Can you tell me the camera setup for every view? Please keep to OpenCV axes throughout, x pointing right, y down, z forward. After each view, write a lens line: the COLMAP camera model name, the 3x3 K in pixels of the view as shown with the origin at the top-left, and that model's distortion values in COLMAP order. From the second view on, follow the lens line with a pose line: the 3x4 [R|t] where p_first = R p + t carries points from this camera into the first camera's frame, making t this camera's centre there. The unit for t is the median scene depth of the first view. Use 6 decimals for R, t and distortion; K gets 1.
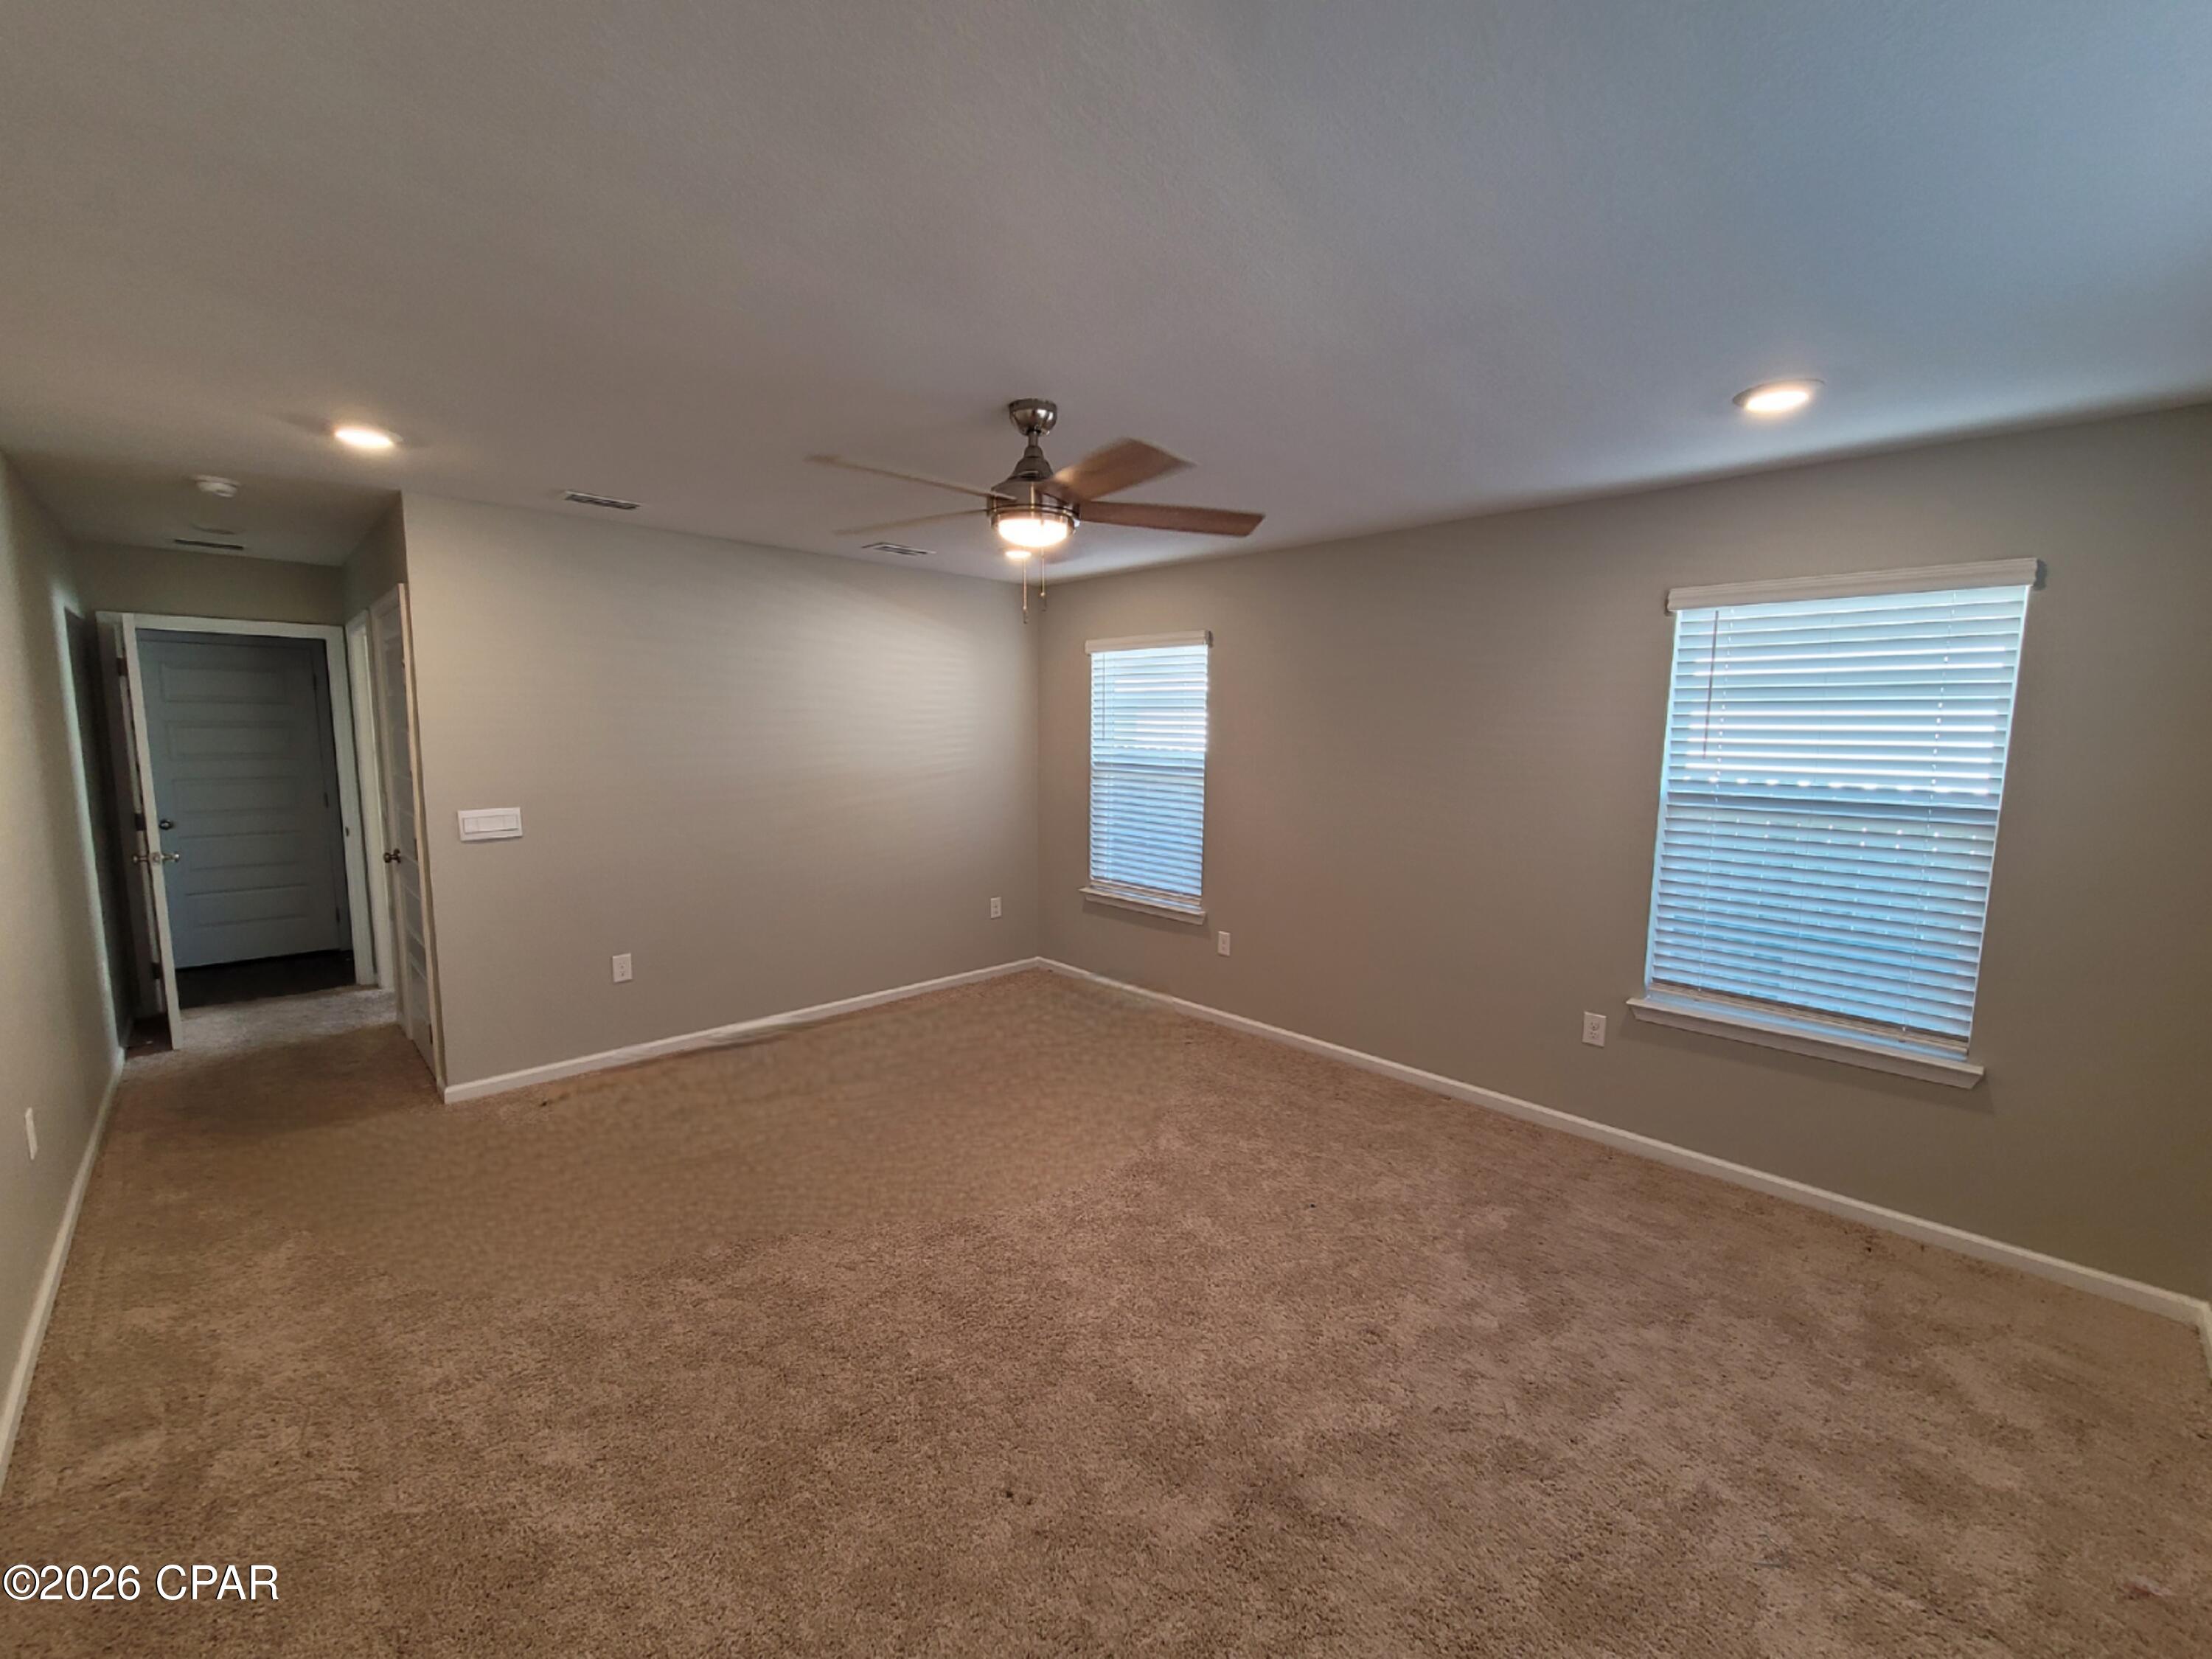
lens RADIAL K [[900.7, 0, 1088.8], [0, 900.7, 847.5], [0, 0, 1]] dist [0.001762, 0.001642]
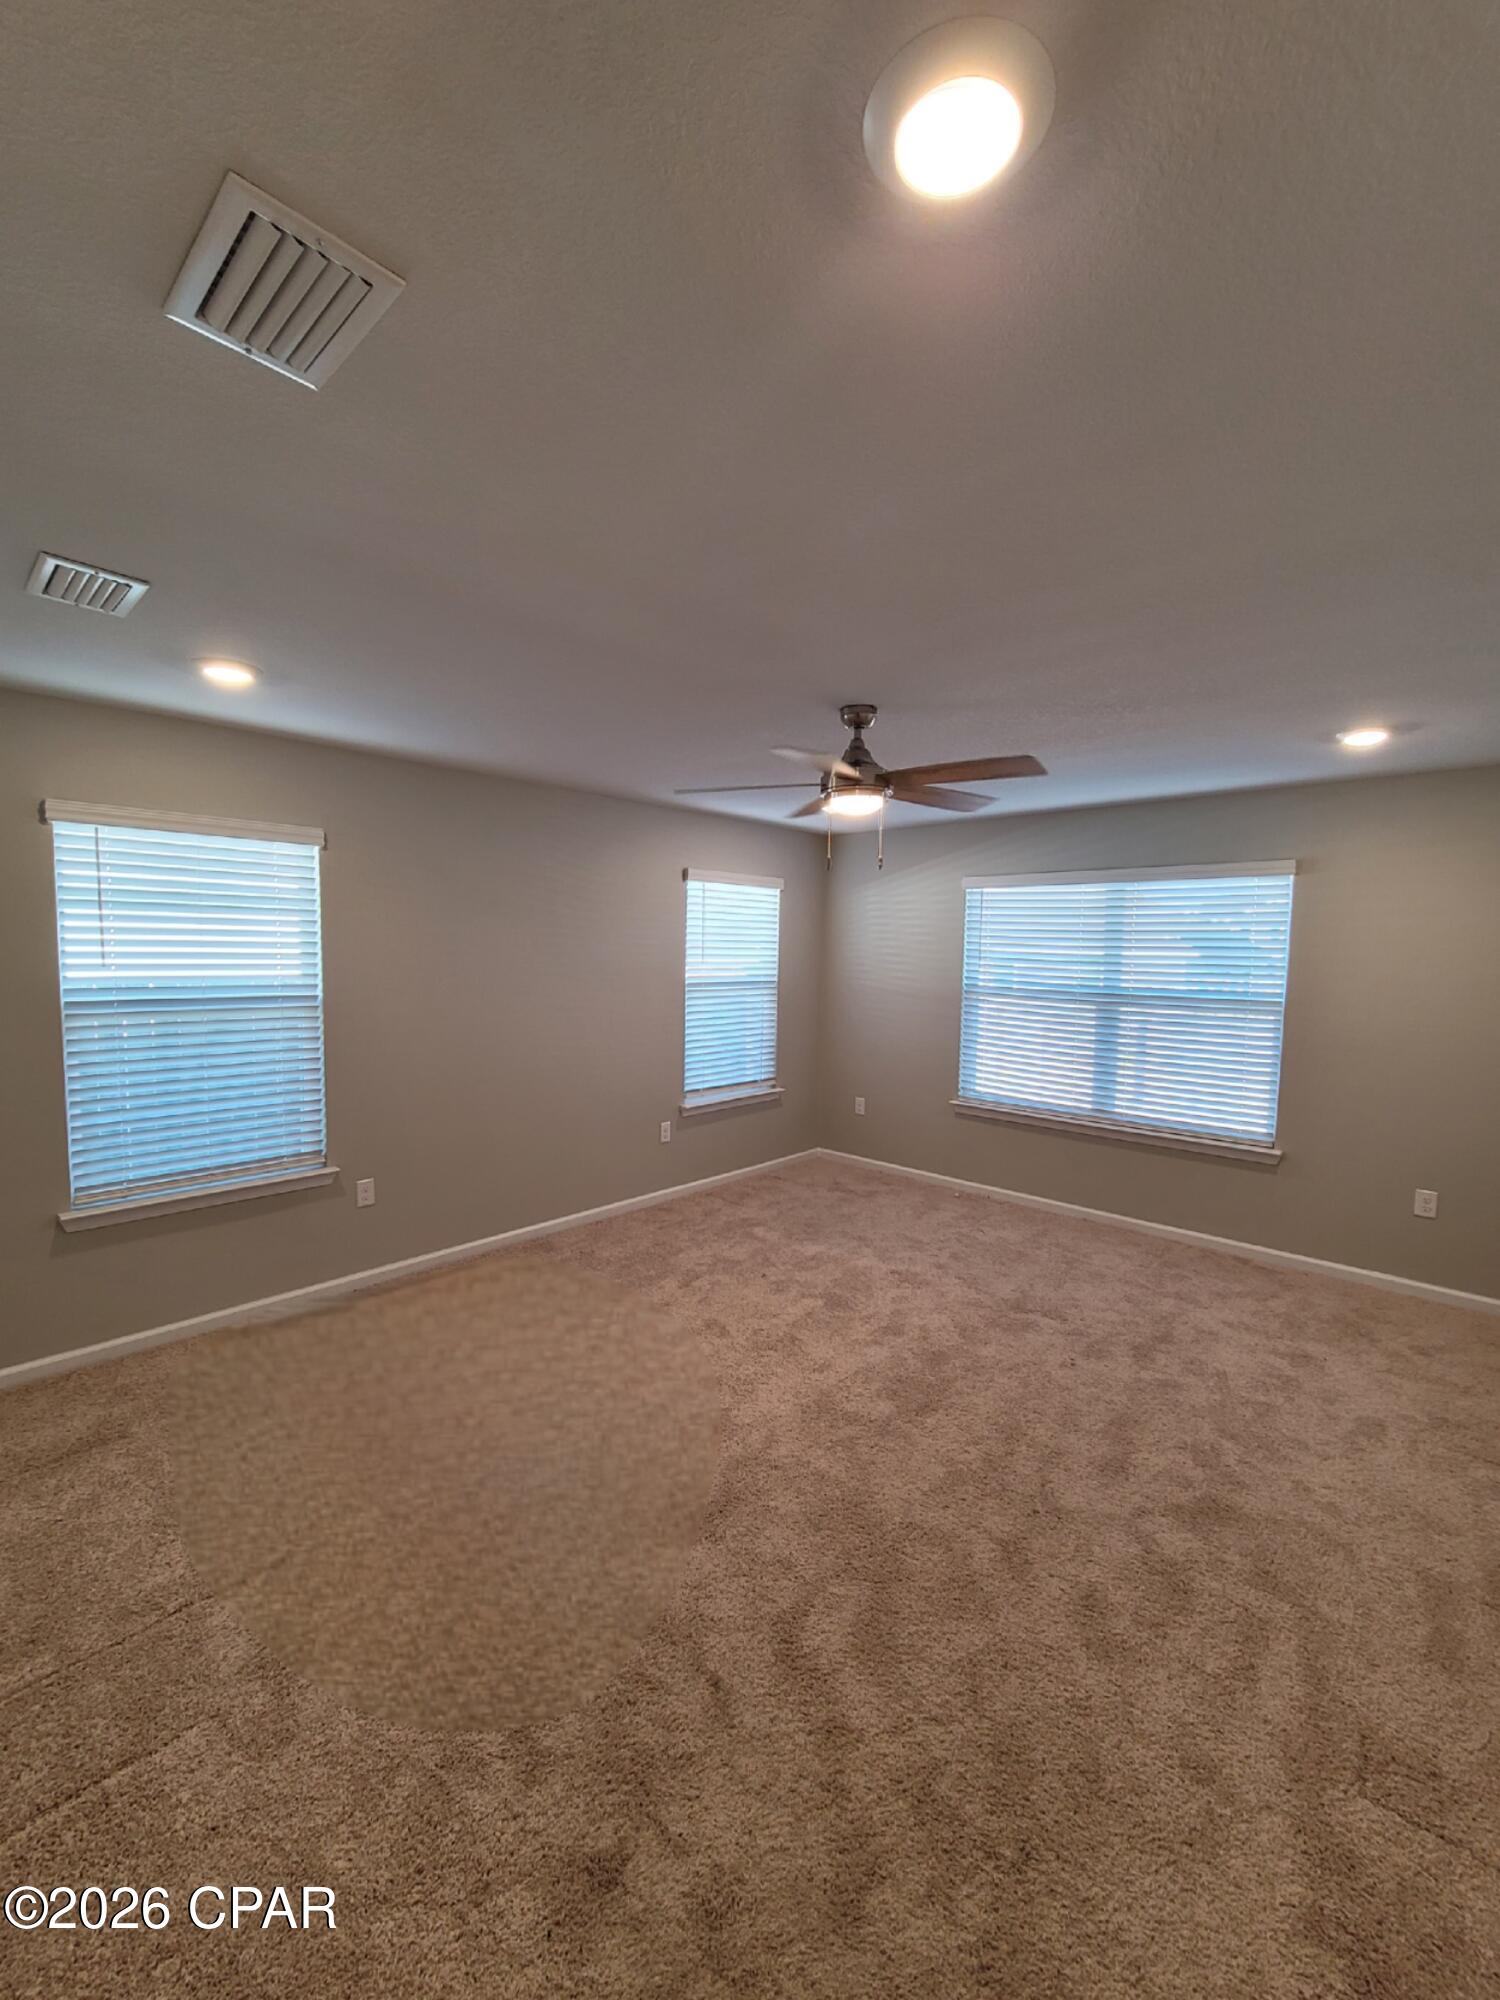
lens RADIAL K [[814.4, 0, 739.3], [0, 814.4, 1018.7], [0, 0, 1]] dist [0.001762, 0.001642]
pose [[-0.058484, -0.095499, 0.993710, -0.611453], [0.120406, 0.987472, 0.101986, -0.091960], [-0.991001, 0.125613, -0.046253, 0.627187]]
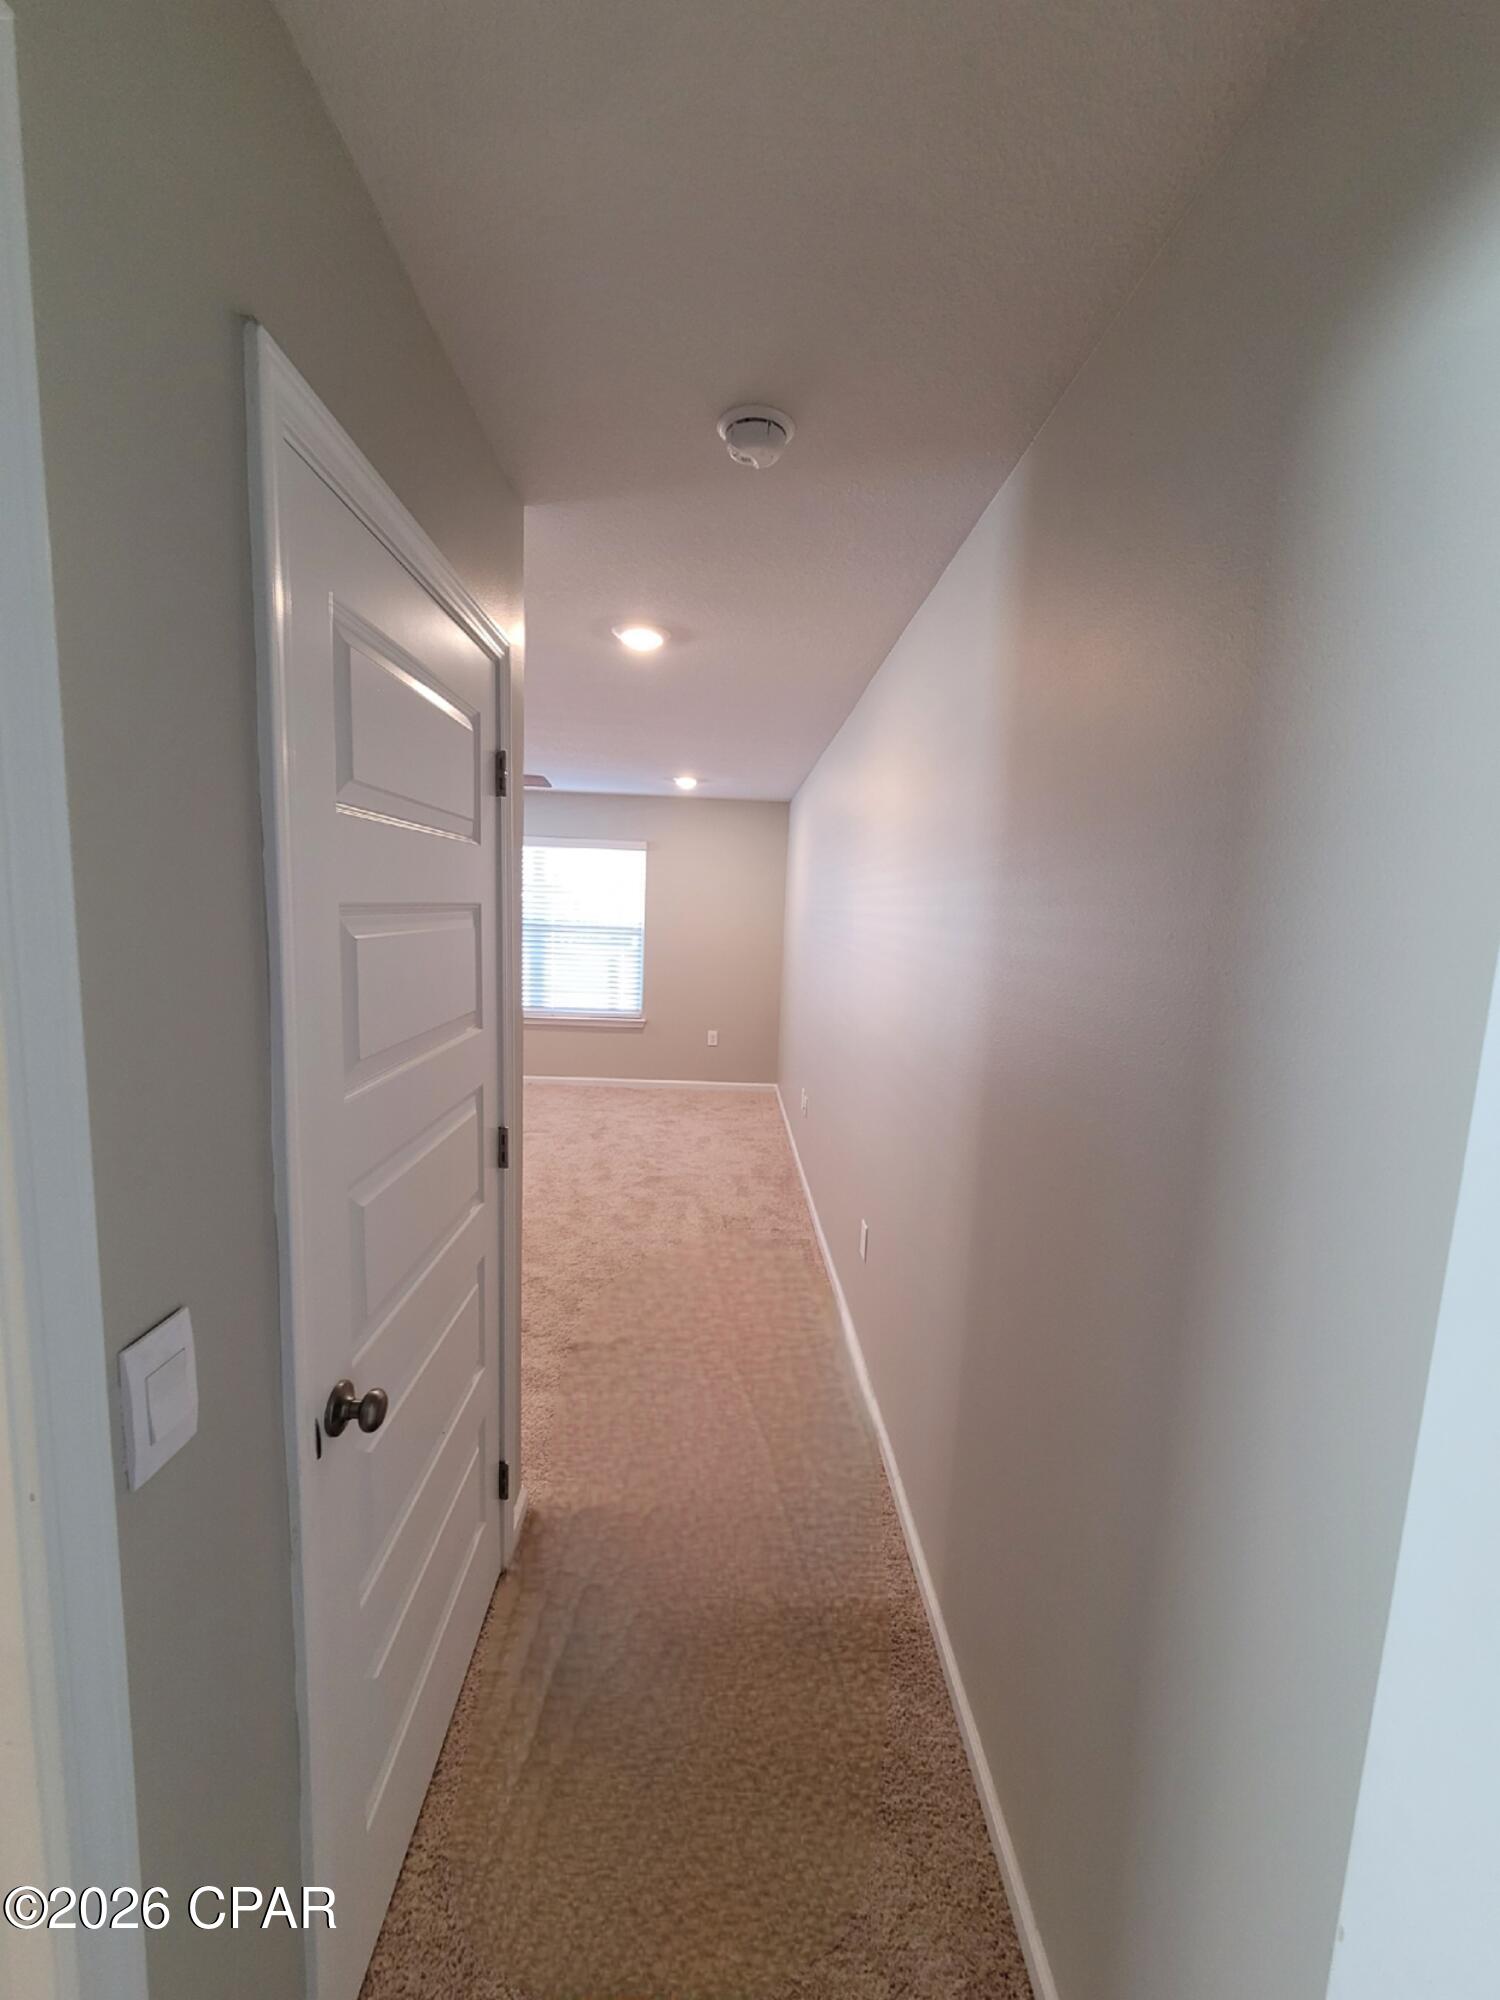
lens RADIAL K [[814.4, 0, 750.0], [0, 814.4, 999.6], [0, 0, 1]] dist [0.001762, 0.001642]
pose [[-0.749218, -0.114322, 0.652382, -0.850478], [0.043921, 0.974247, 0.221166, -0.131600], [-0.660865, 0.194355, -0.724902, 0.927664]]
